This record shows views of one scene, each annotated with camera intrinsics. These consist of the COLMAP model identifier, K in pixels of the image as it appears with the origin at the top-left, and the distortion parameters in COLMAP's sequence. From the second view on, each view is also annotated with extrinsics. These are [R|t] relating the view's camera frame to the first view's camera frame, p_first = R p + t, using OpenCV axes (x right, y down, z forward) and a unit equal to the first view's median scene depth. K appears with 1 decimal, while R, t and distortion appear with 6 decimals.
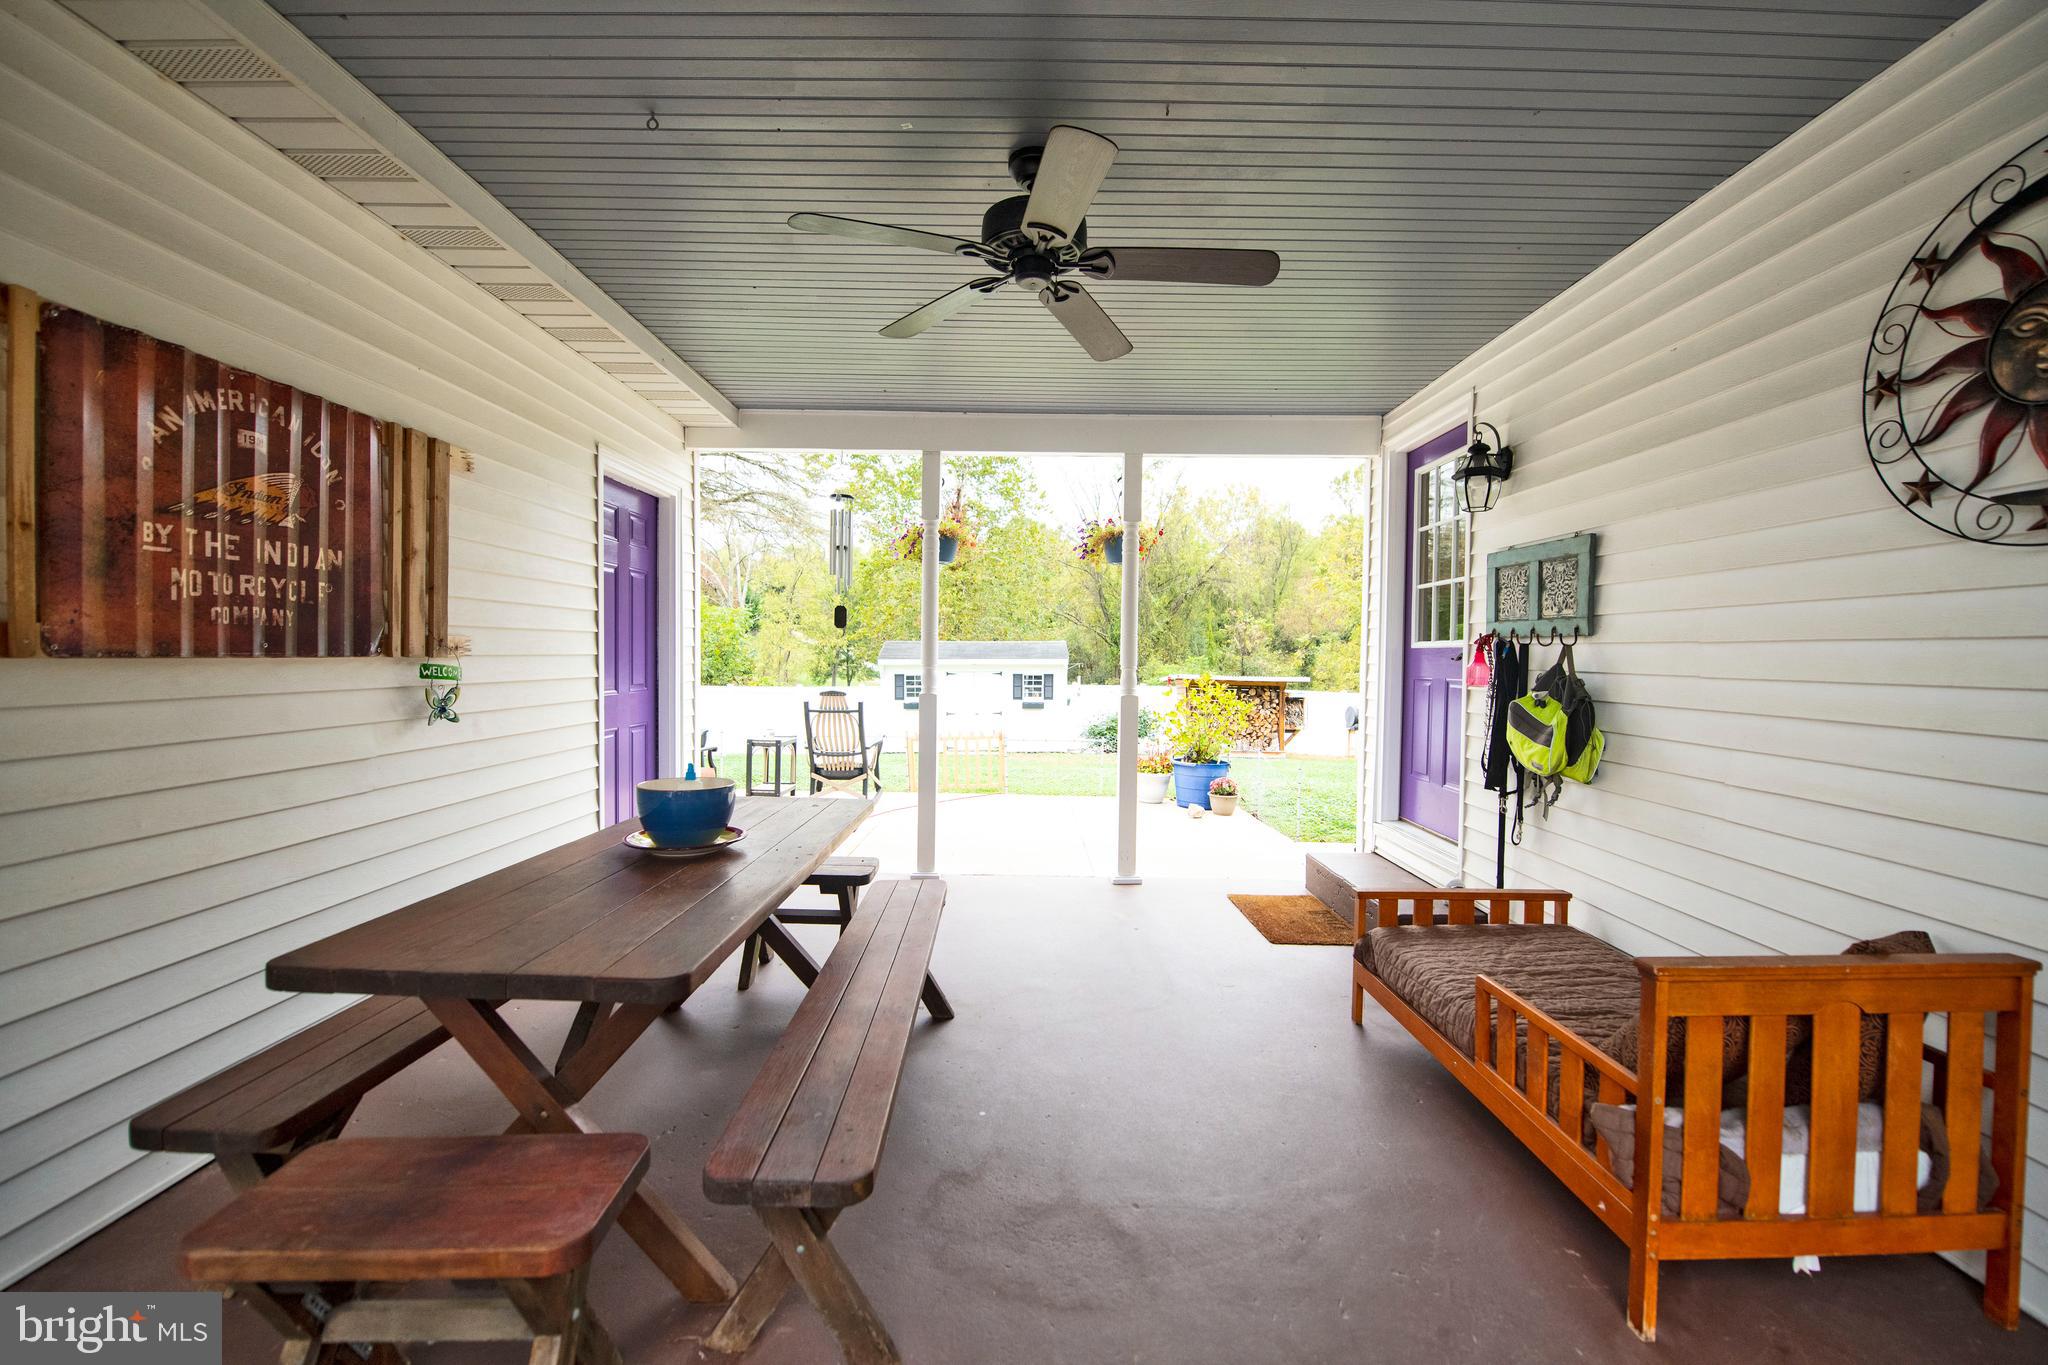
lens RADIAL K [[818.4, 0, 1027.0], [0, 818.4, 679.7], [0, 0, 1]] dist [-0.000070, -0.000067]
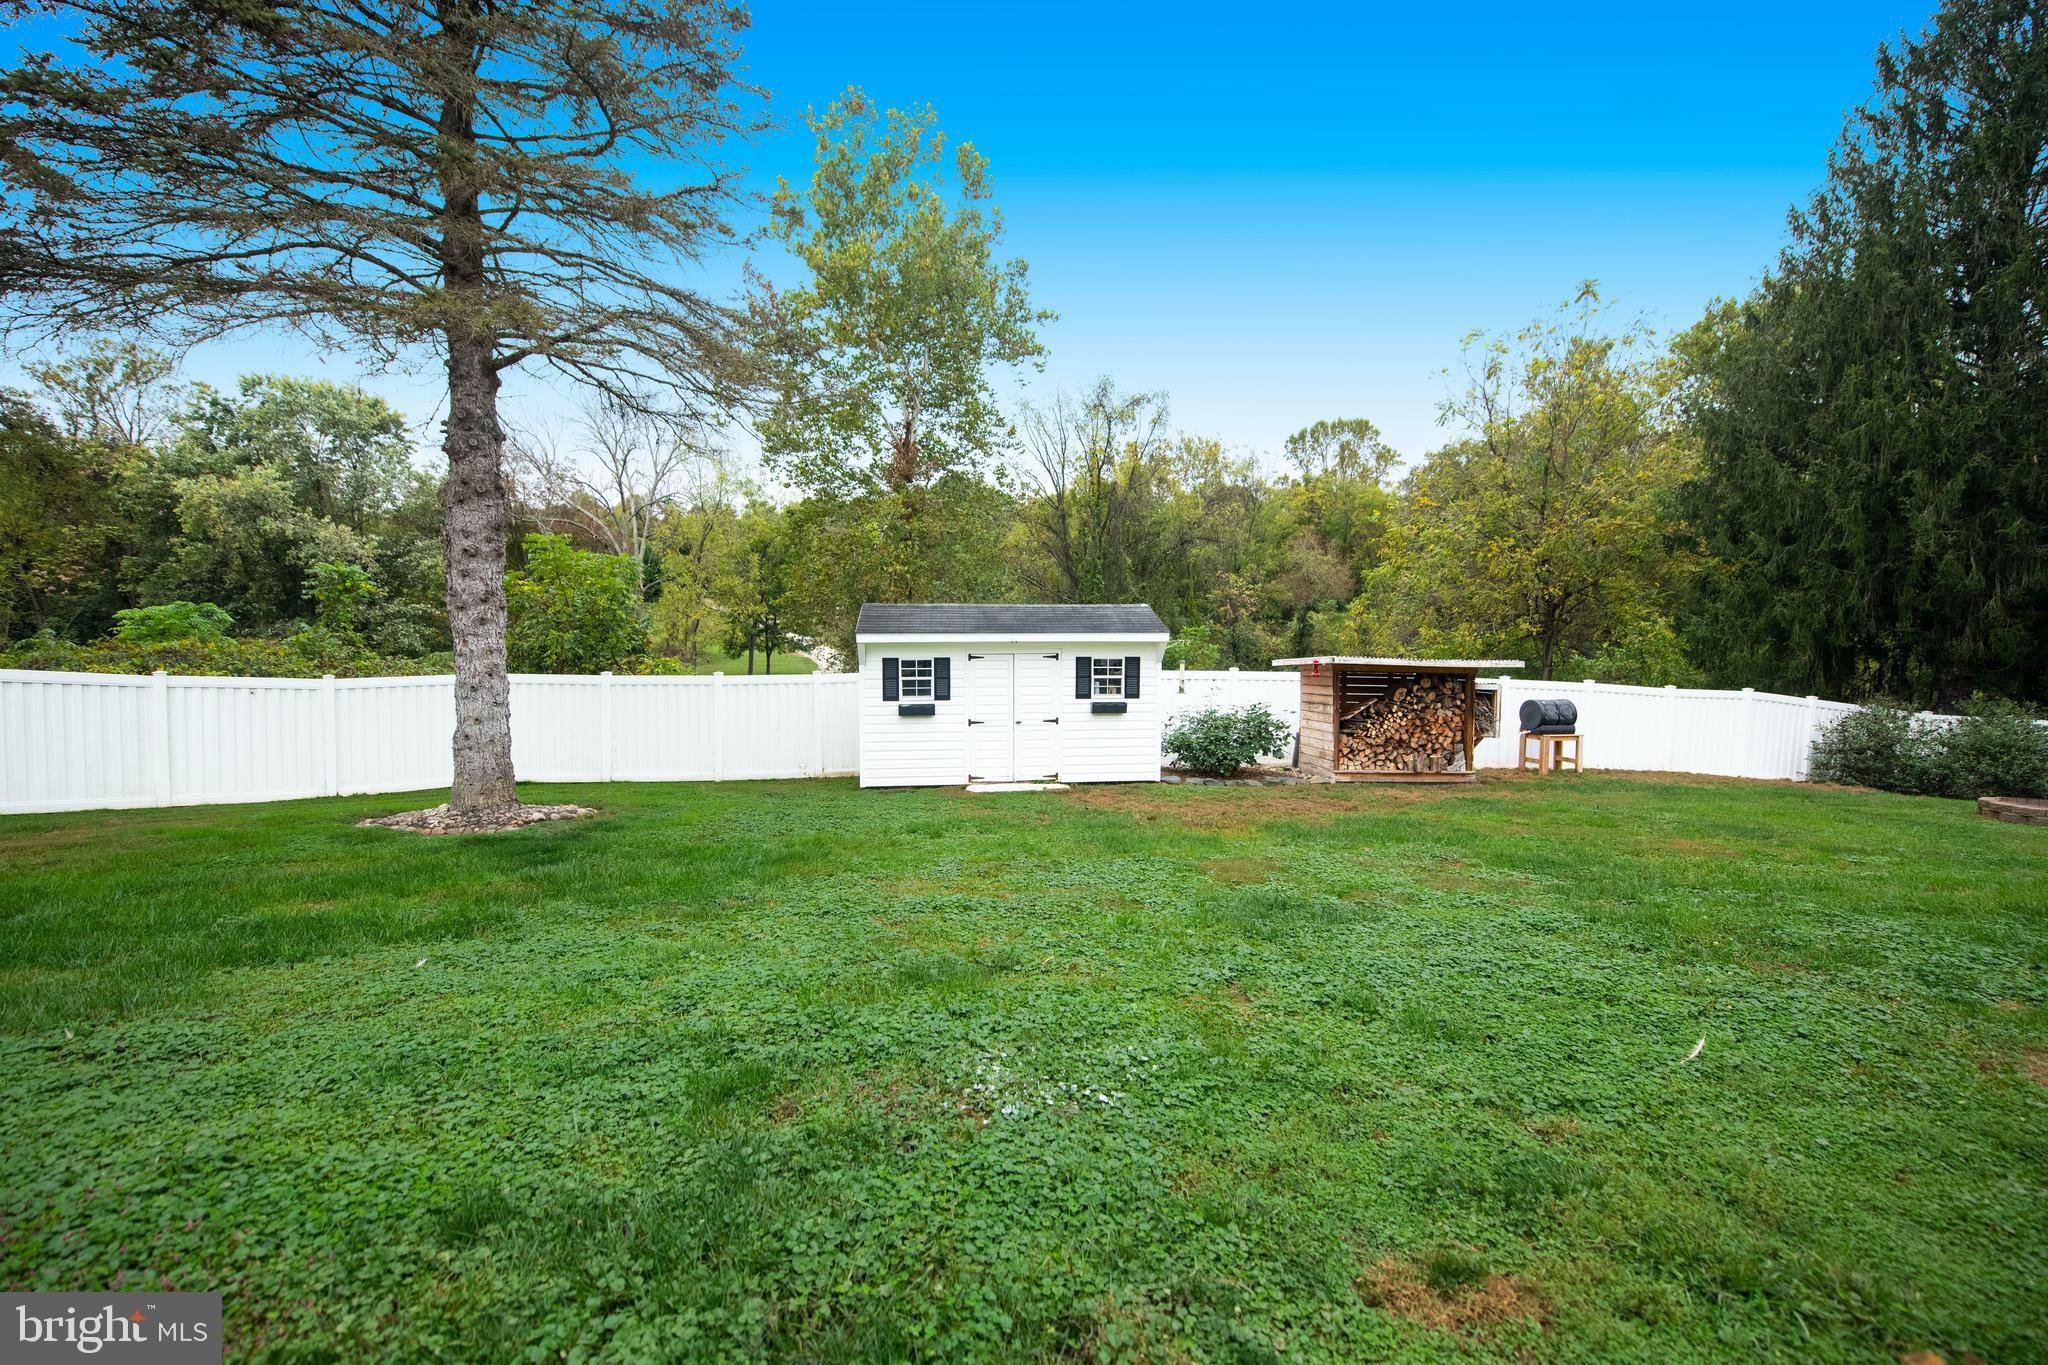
lens RADIAL K [[830.7, 0, 1026.9], [0, 830.7, 681.3], [0, 0, 1]] dist [-0.016024, -0.000354]
pose [[0.995460, -0.005820, 0.095005, -0.048002], [0.002116, 0.999235, 0.039045, -0.005614], [-0.095159, -0.038667, 0.994711, 0.160261]]
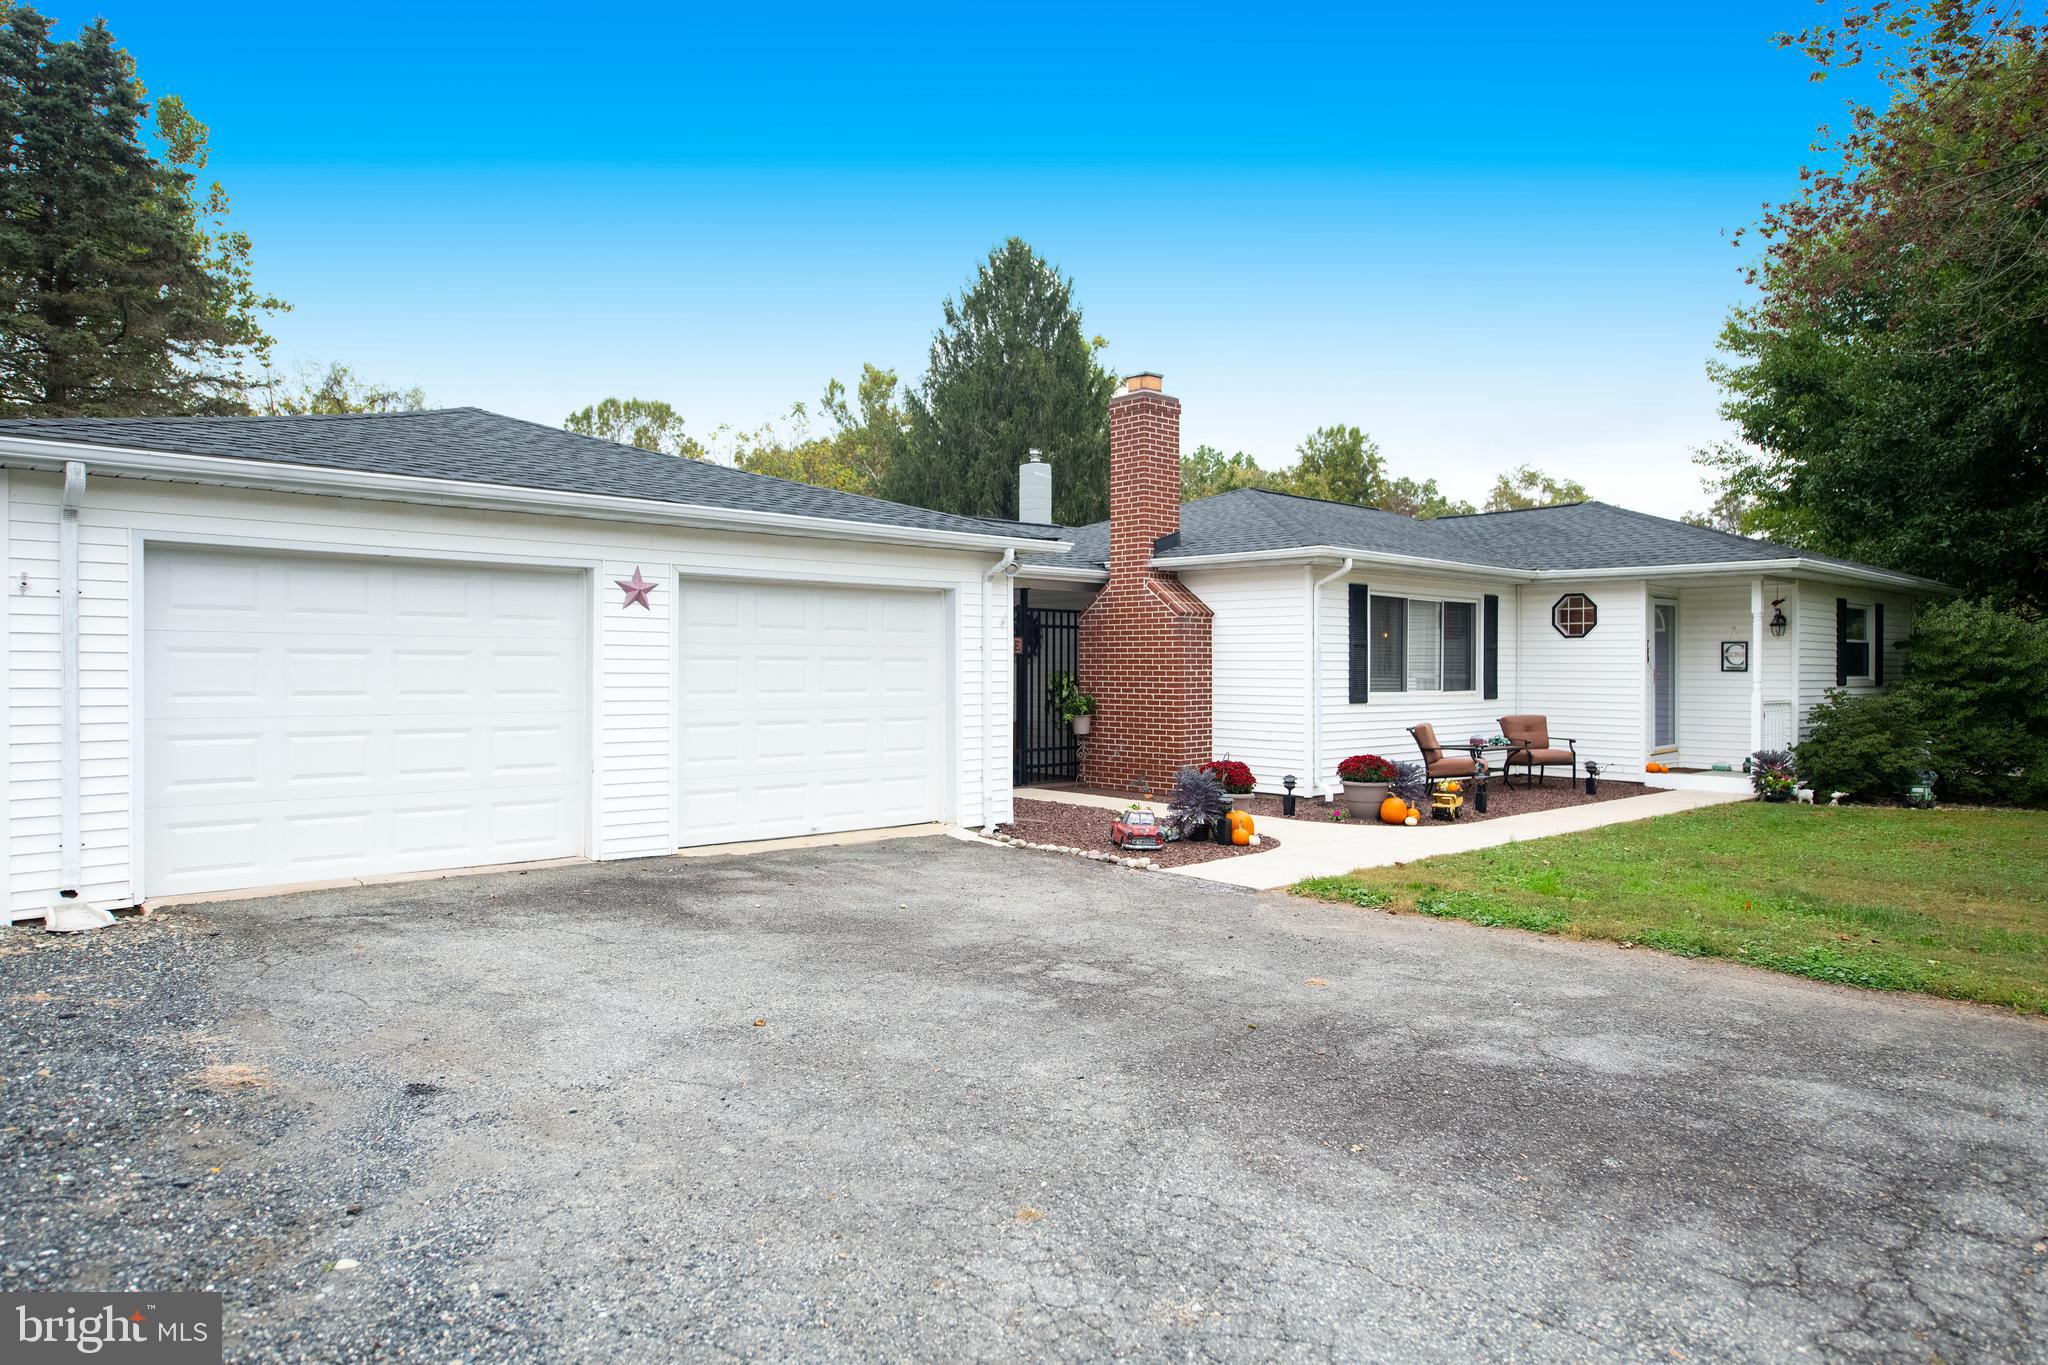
lens RADIAL K [[1287.7, 0, 1022.9], [0, 1287.7, 677.1], [0, 0, 1]] dist [-0.026703, -0.000096]
pose [[0.743182, -0.012651, 0.668970, -0.210113], [0.021522, 0.999756, -0.005003, -0.002591], [-0.668743, 0.018116, 0.743273, -0.243484]]
